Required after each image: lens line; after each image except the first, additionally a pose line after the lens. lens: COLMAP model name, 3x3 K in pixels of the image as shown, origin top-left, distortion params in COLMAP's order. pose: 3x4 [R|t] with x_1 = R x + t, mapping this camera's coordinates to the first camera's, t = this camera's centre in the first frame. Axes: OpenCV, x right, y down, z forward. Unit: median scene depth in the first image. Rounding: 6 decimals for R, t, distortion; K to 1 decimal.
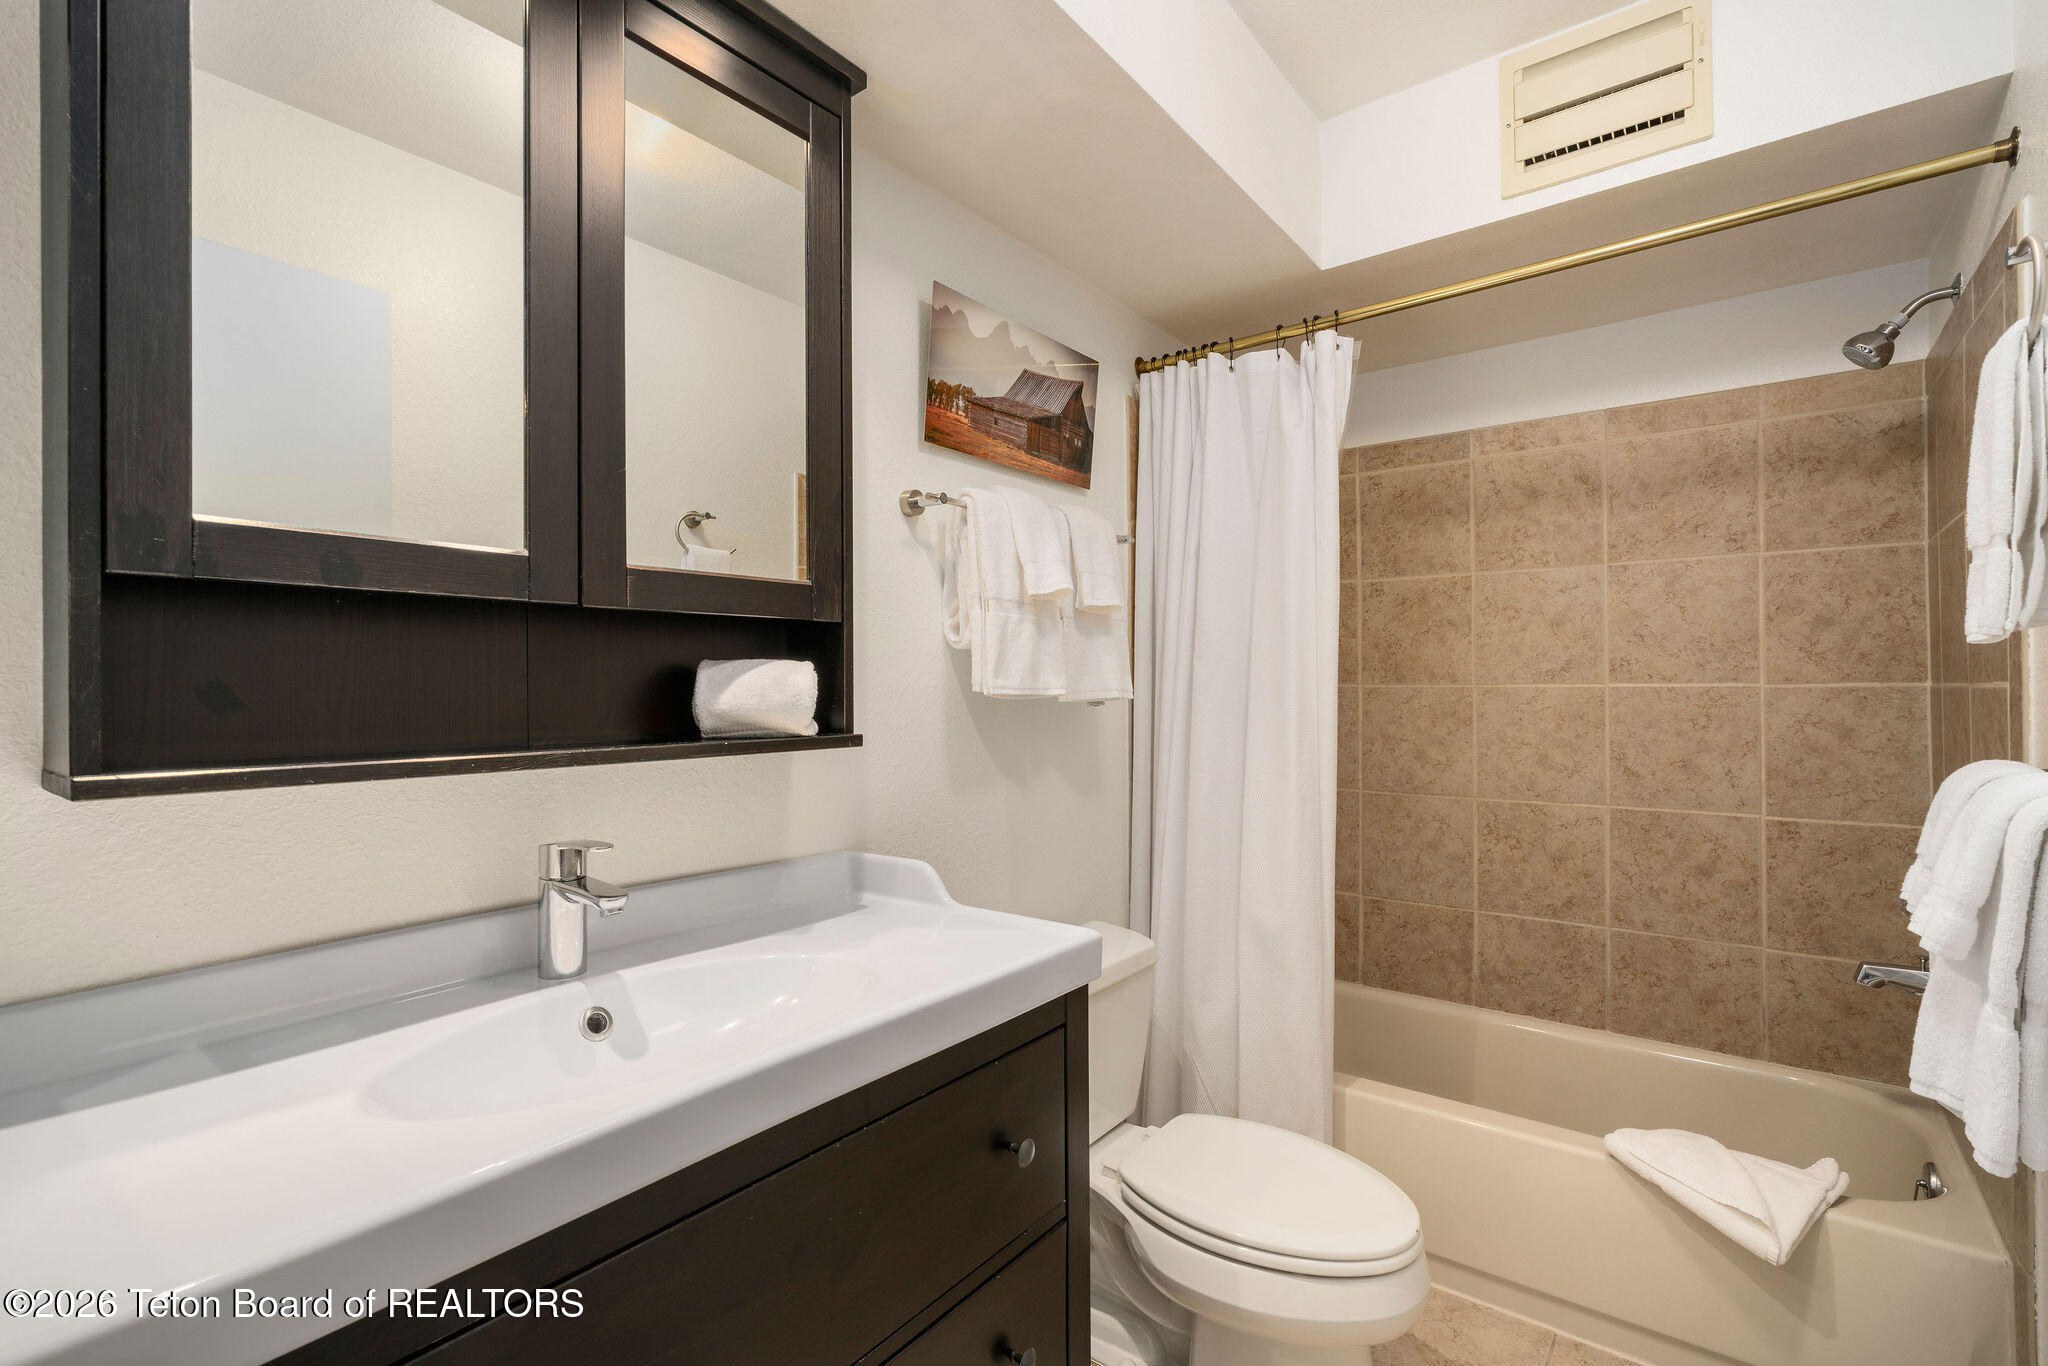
lens RADIAL K [[923.5, 0, 1024.0], [0, 923.5, 683.0], [0, 0, 1]] dist [-0.014201, -0.000074]
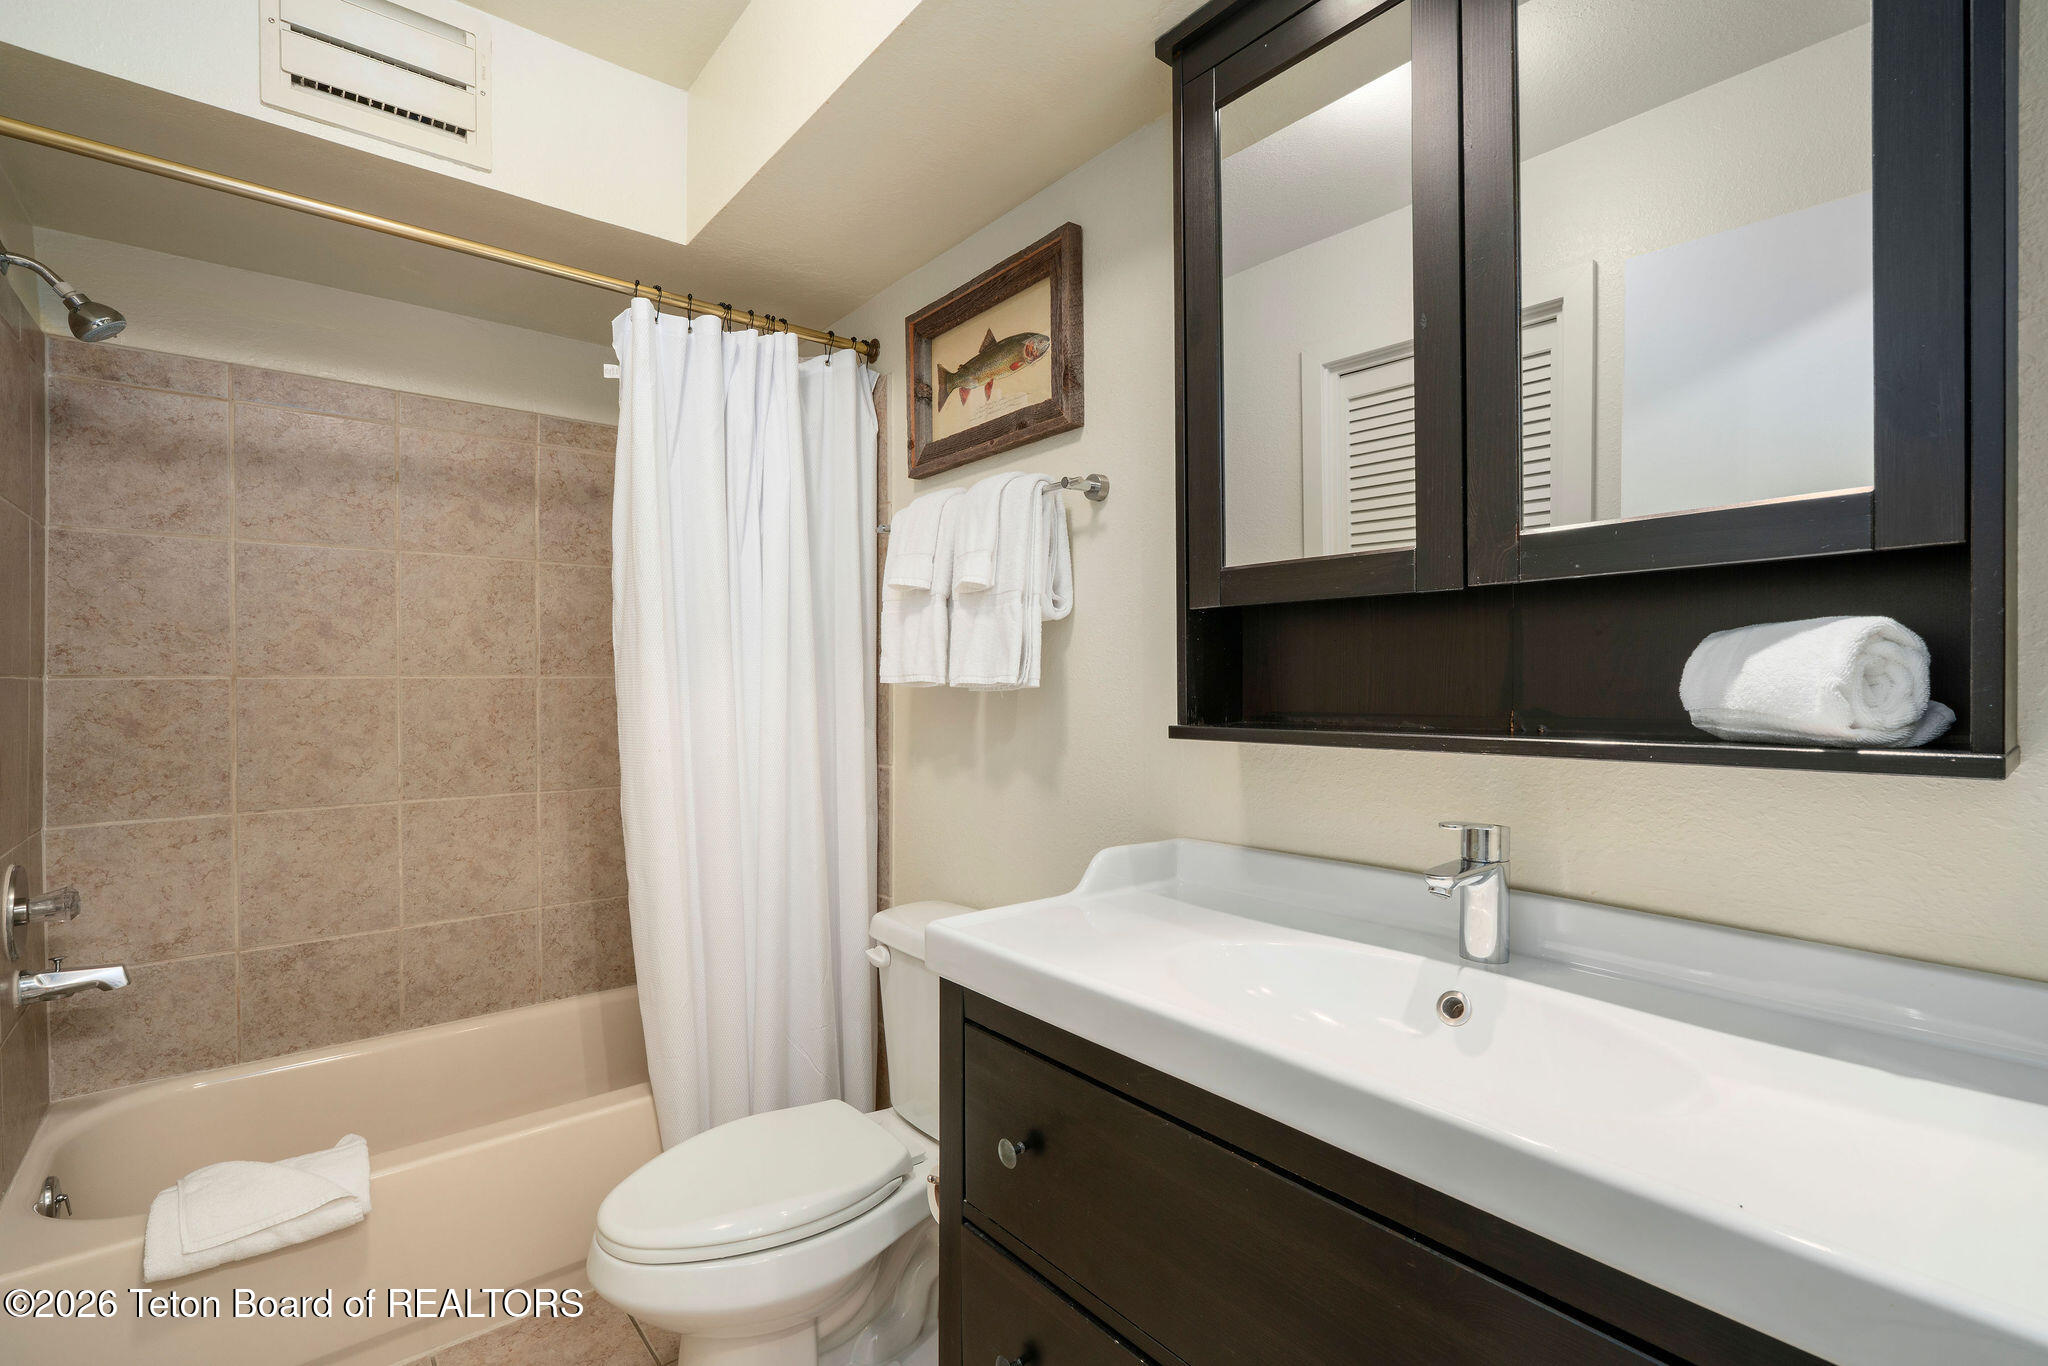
lens RADIAL K [[920.1, 0, 1026.9], [0, 920.1, 727.0], [0, 0, 1]] dist [-0.000431, 0.000013]
pose [[-0.209285, 0.060031, -0.976010, 0.586791], [0.012124, 0.998196, 0.058796, 0.002302], [0.977780, 0.000472, -0.209635, 0.757542]]
